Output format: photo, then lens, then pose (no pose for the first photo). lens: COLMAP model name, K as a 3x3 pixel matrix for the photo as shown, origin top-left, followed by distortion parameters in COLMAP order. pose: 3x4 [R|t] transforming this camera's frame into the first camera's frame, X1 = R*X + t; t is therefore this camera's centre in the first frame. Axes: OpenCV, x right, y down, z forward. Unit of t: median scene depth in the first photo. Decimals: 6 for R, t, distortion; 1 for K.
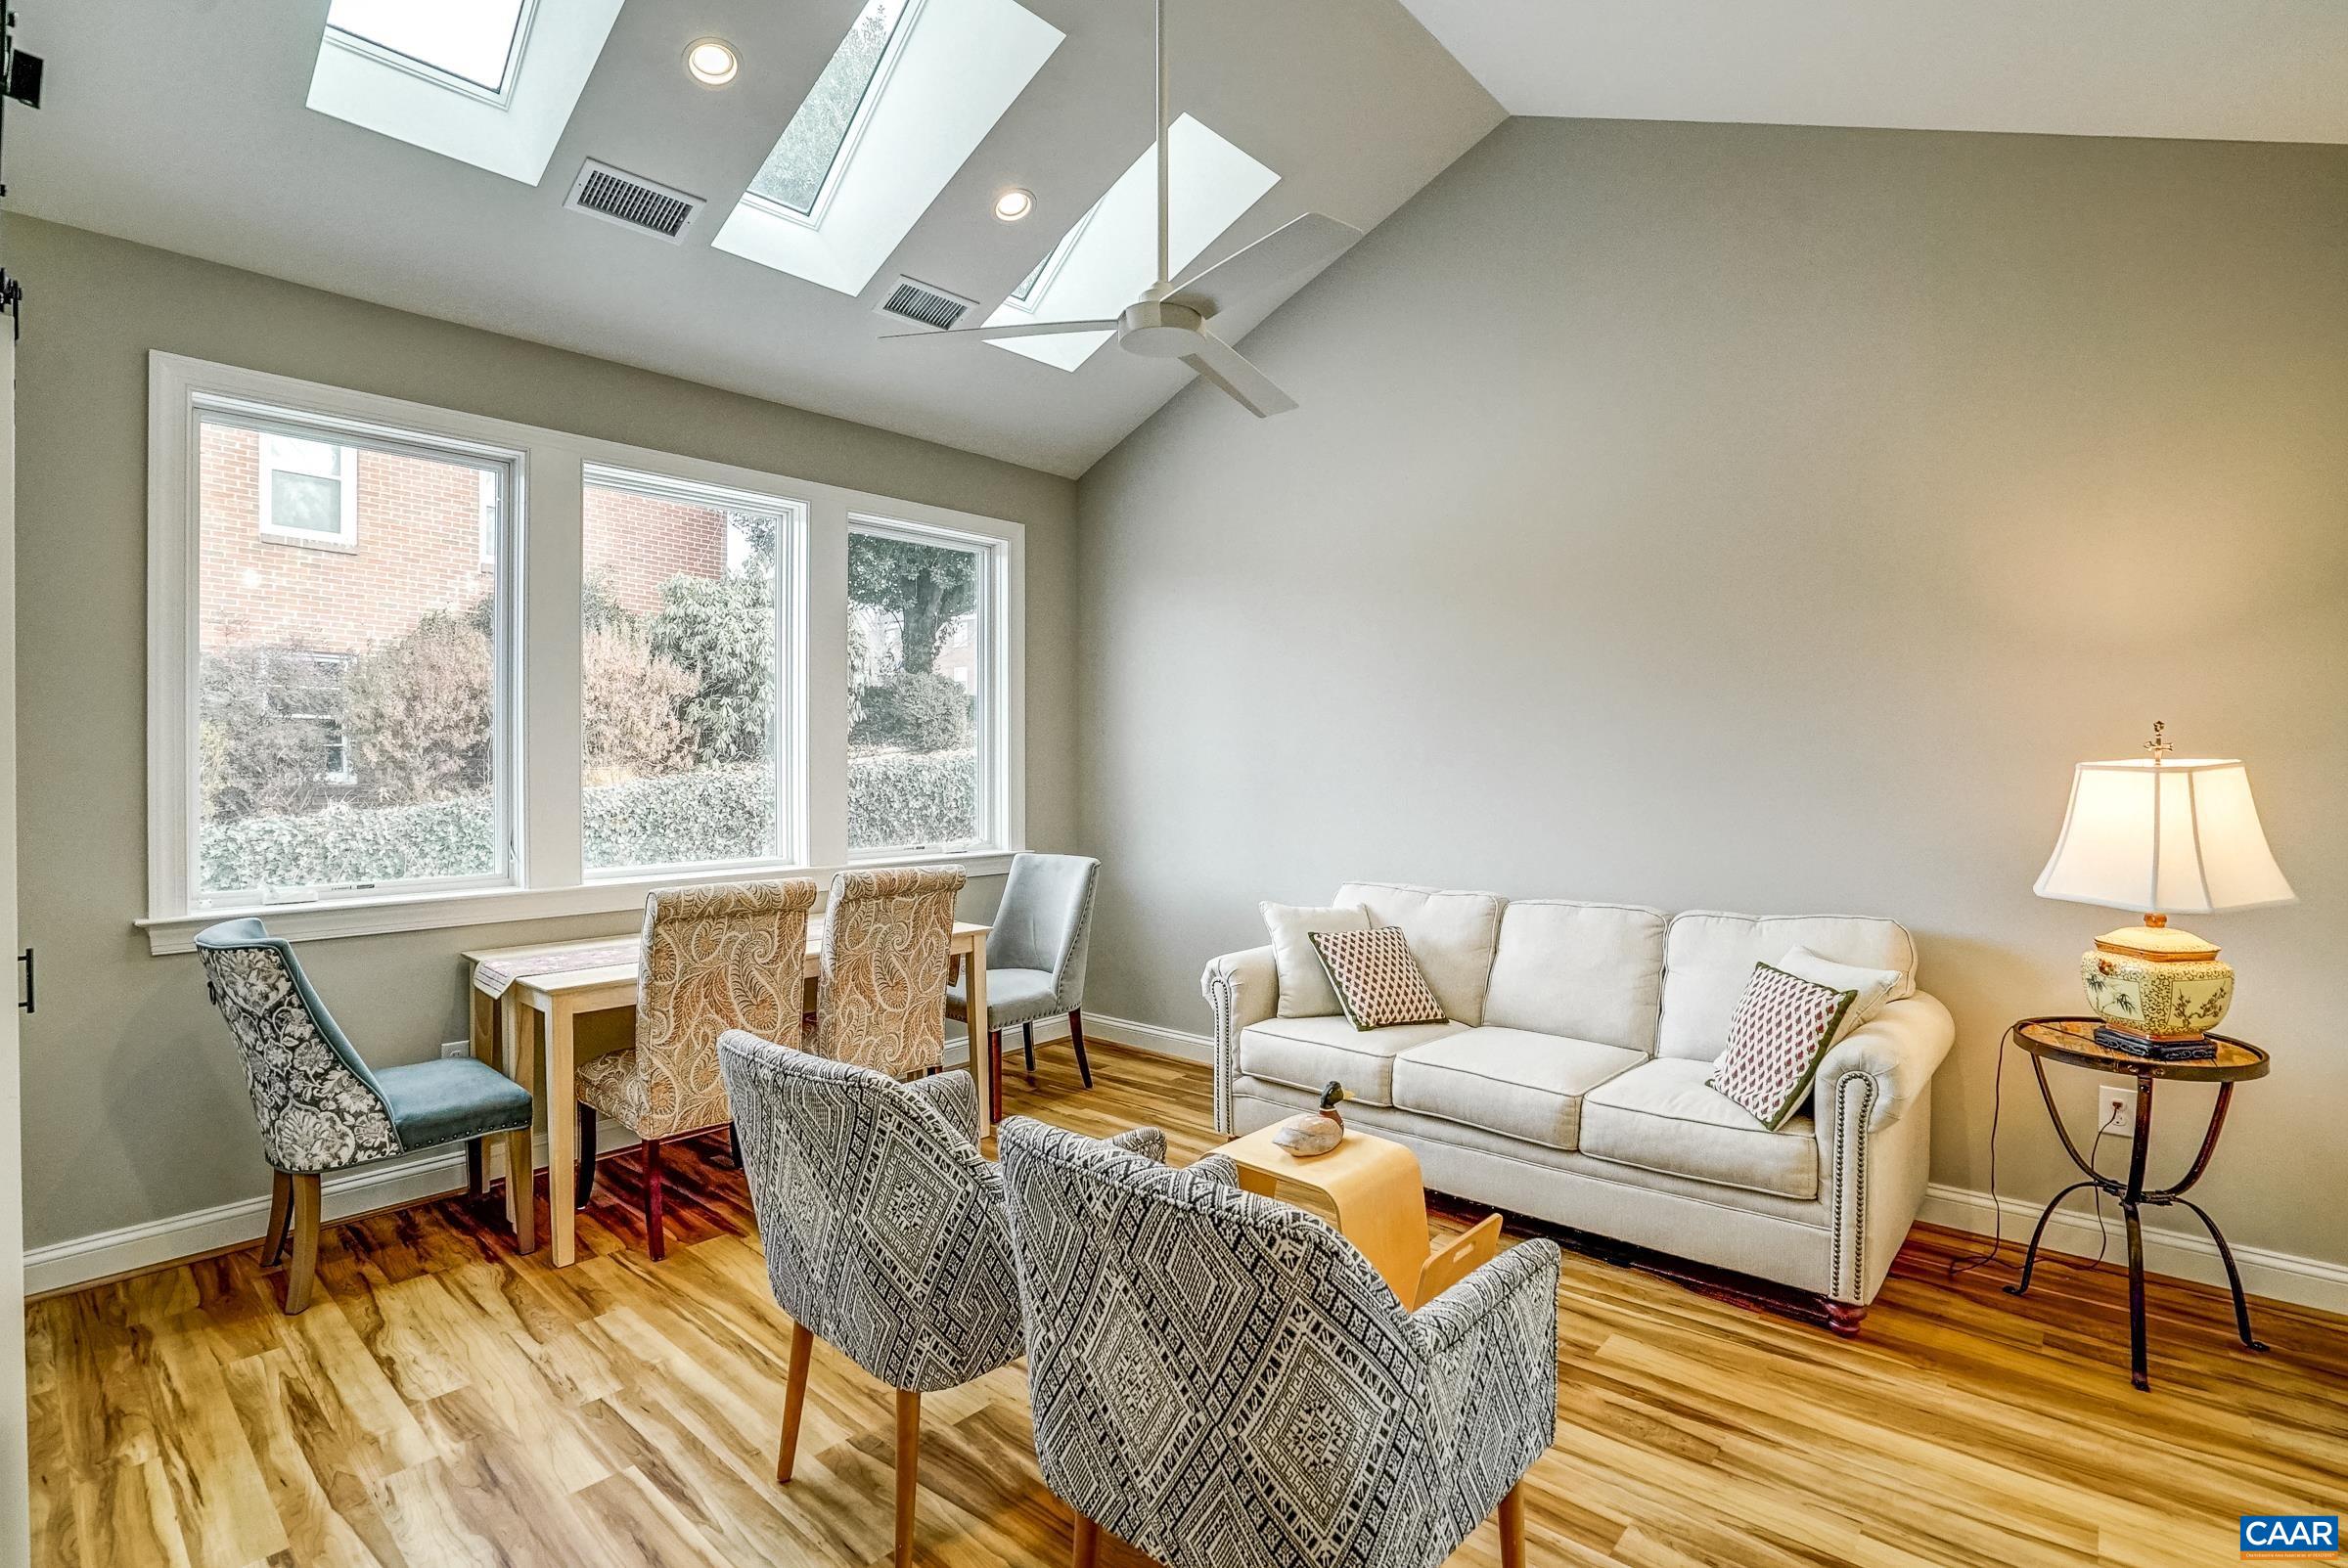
lens RADIAL K [[1106.5, 0, 1170.2], [0, 1106.5, 769.1], [0, 0, 1]] dist [-0.062902, 0.029629]
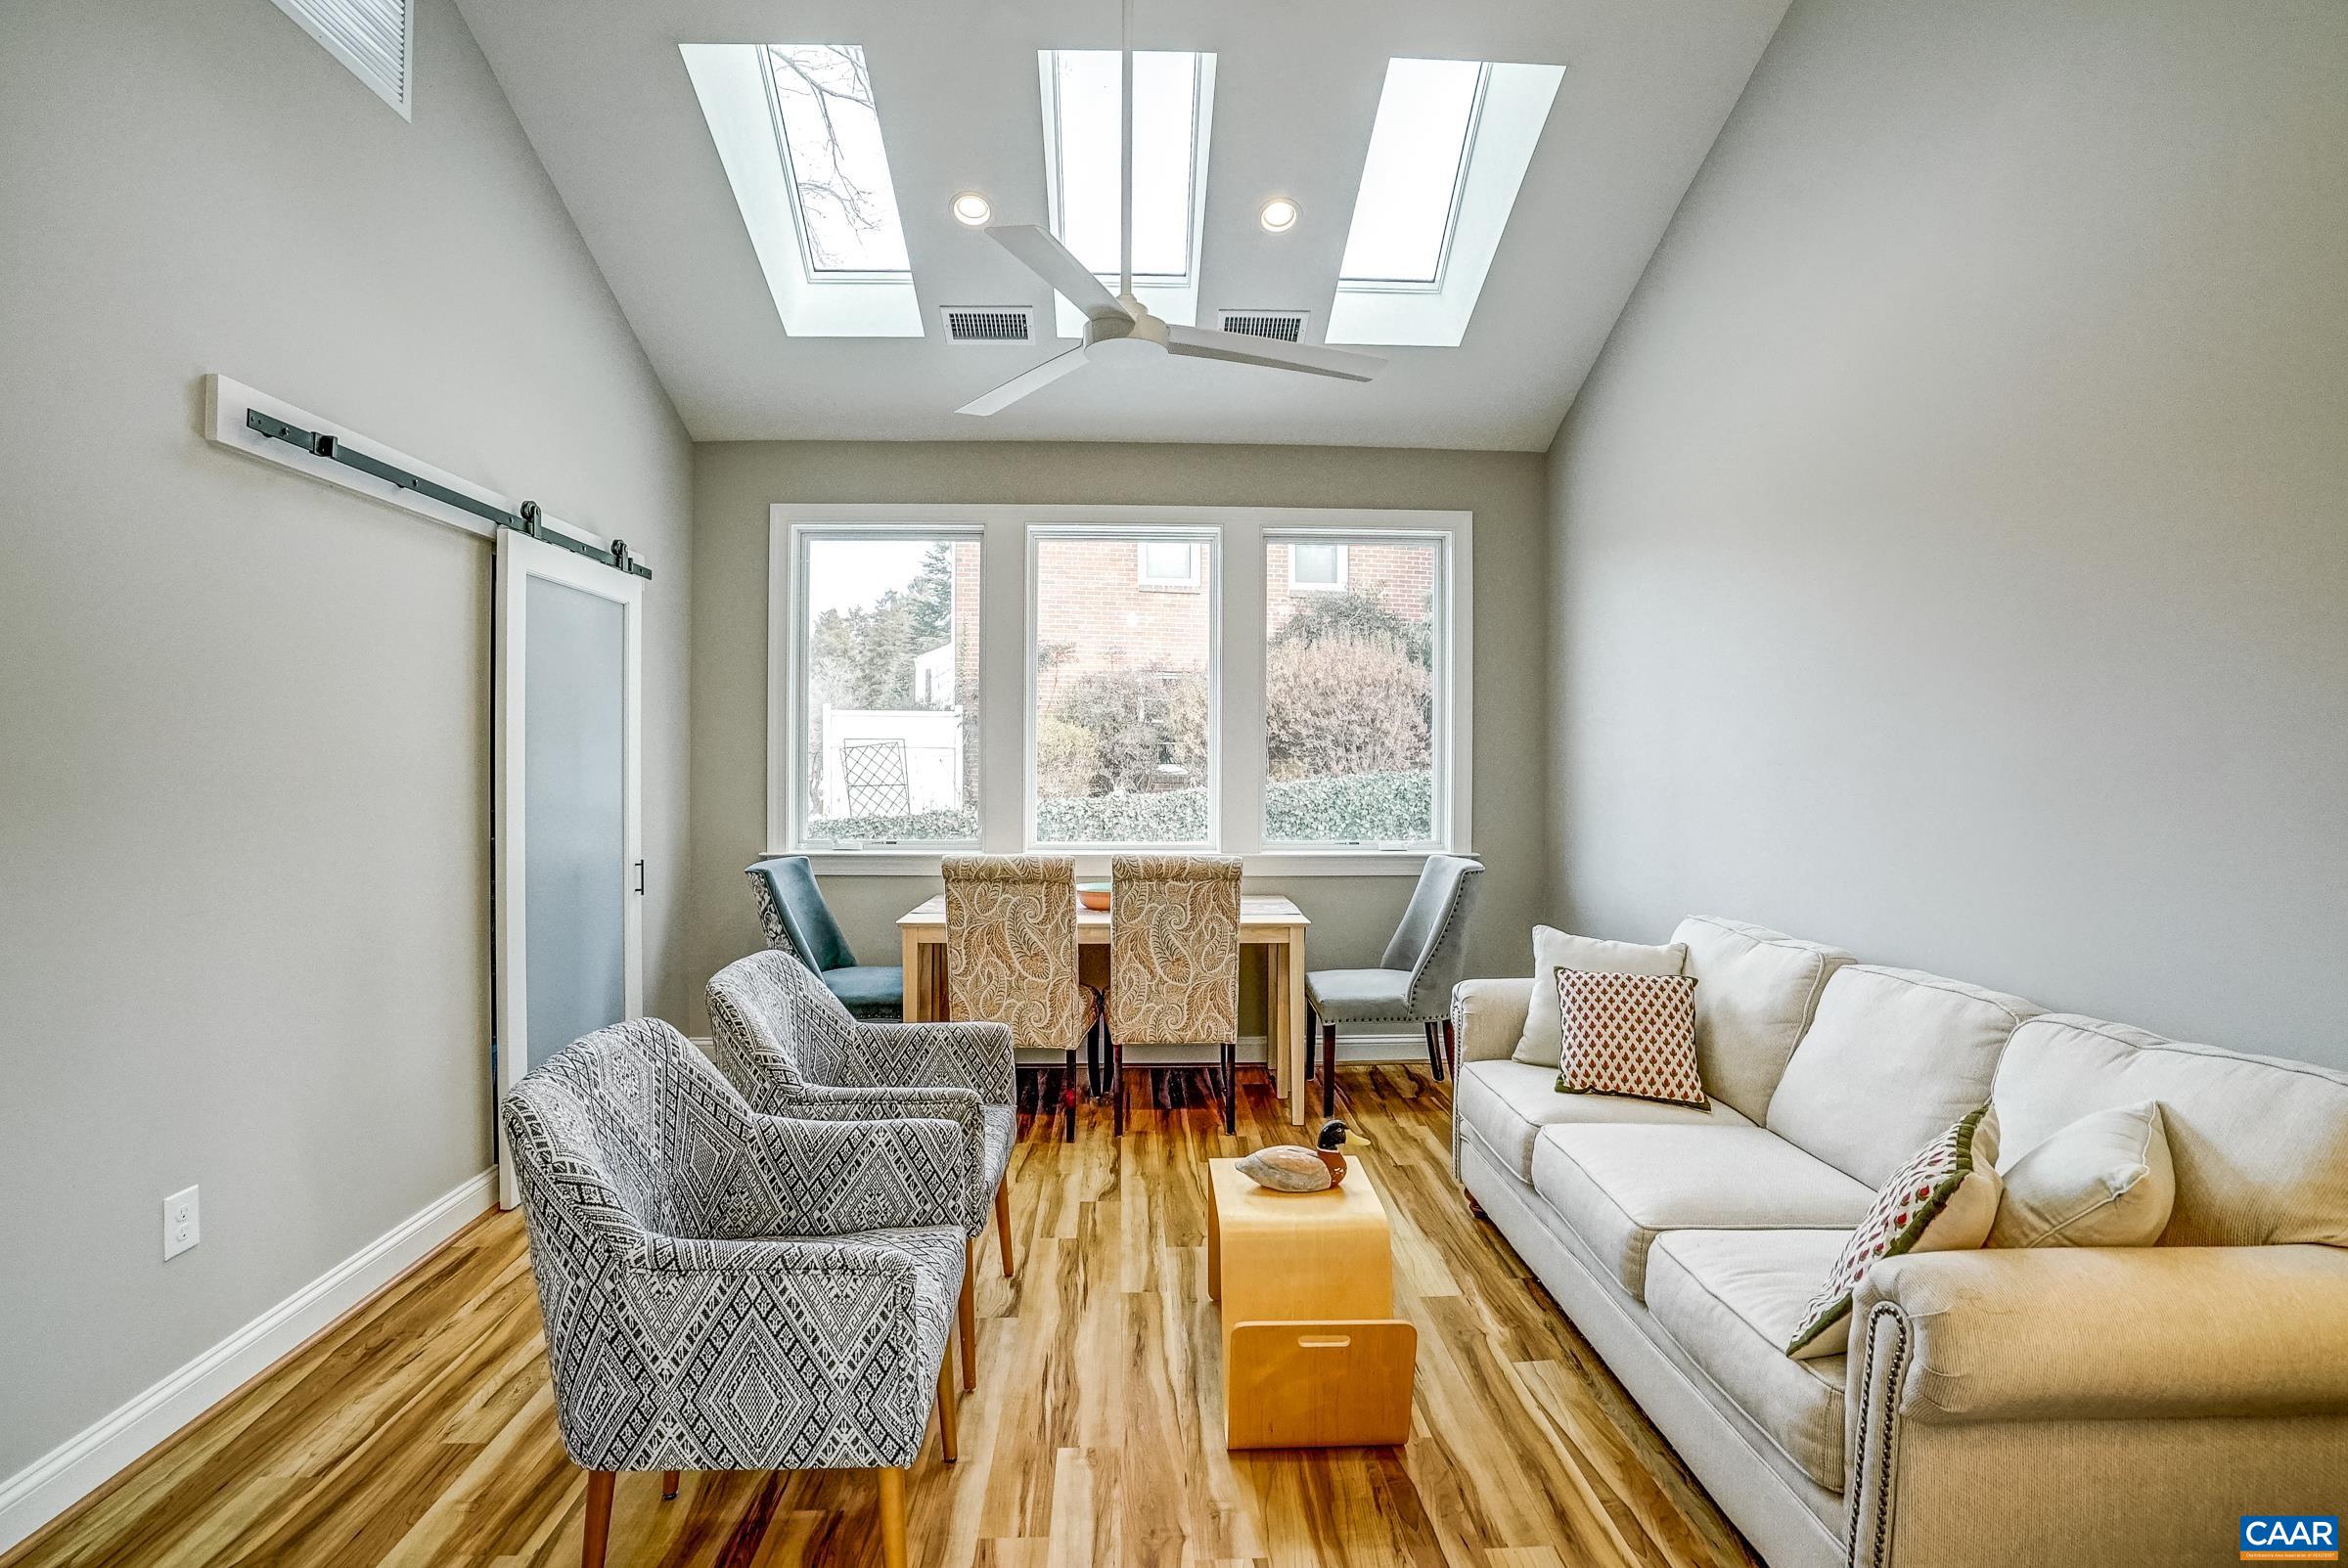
lens RADIAL K [[1106.5, 0, 1170.2], [0, 1106.5, 769.1], [0, 0, 1]] dist [-0.062902, 0.029629]
pose [[0.694993, 0.012912, -0.718900, 0.529078], [-0.010794, 0.999913, 0.007524, -0.004758], [0.718935, 0.002531, 0.695072, 0.217668]]
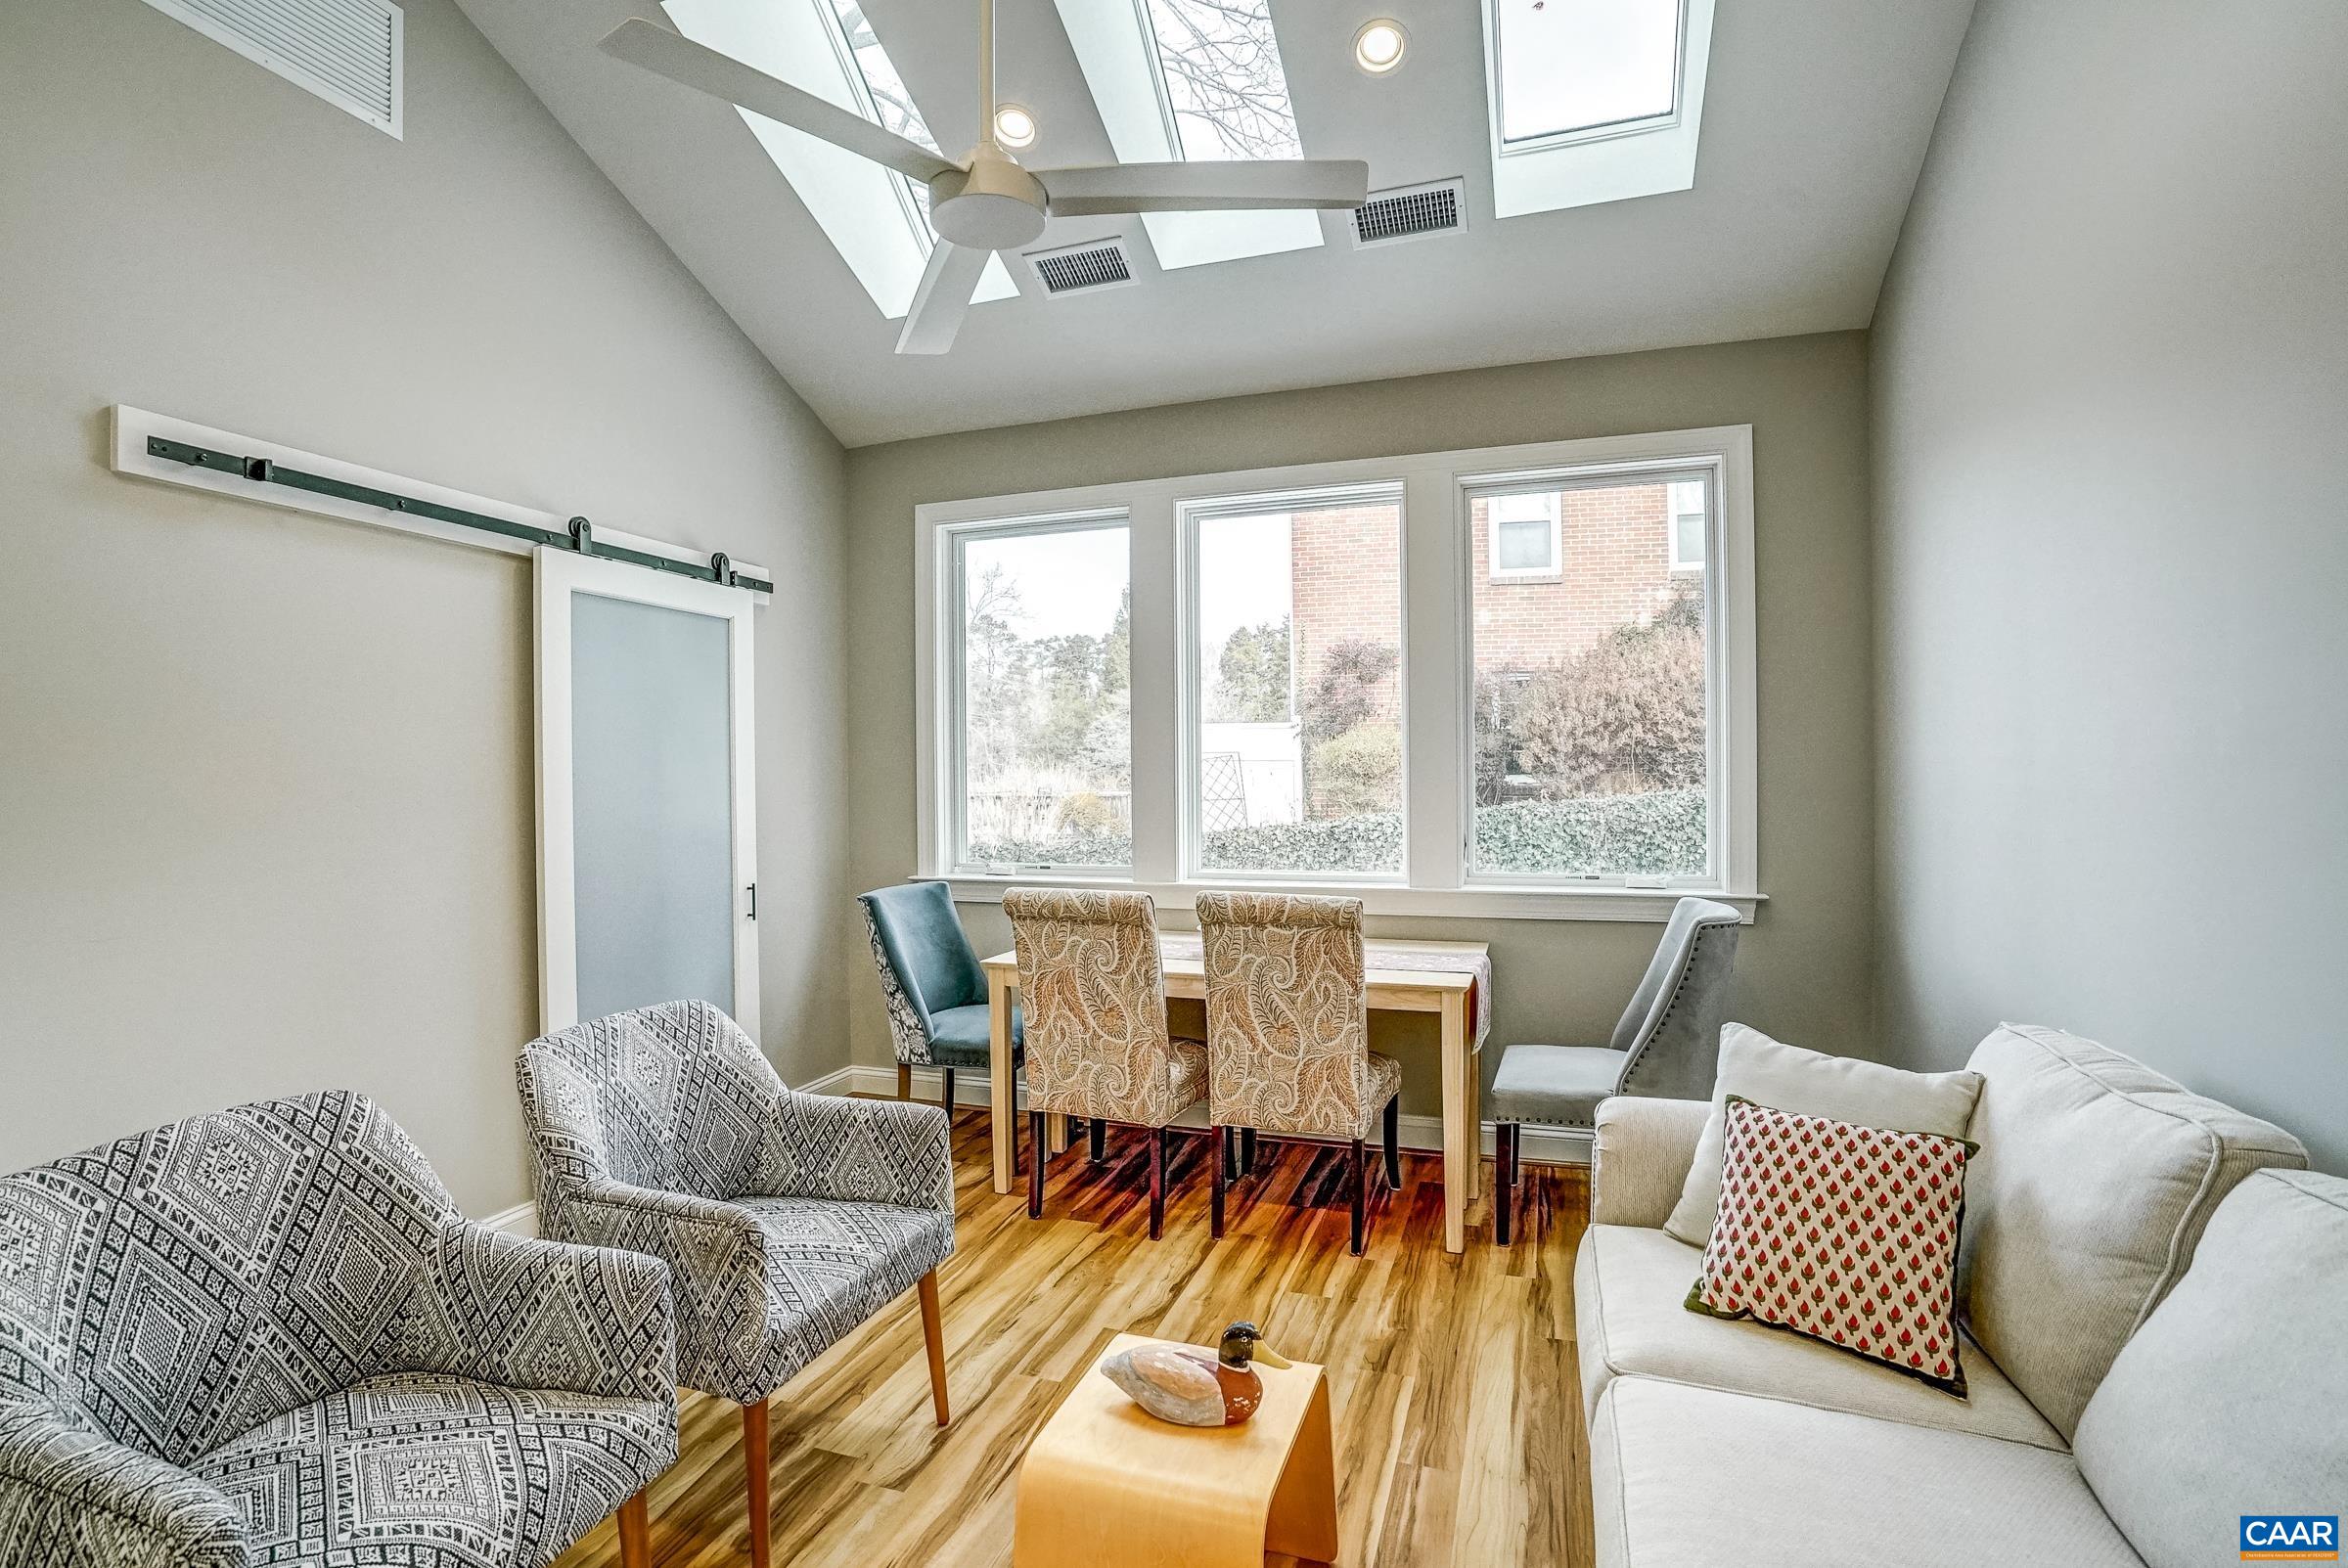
lens RADIAL K [[1109.3, 0, 1174.0], [0, 1109.3, 784.0], [0, 0, 1]] dist [-0.058550, 0.024437]
pose [[0.386695, 0.009888, -0.922155, 0.511429], [0.002912, 0.999924, 0.011943, -0.007473], [0.922203, -0.007303, 0.386637, 0.568816]]
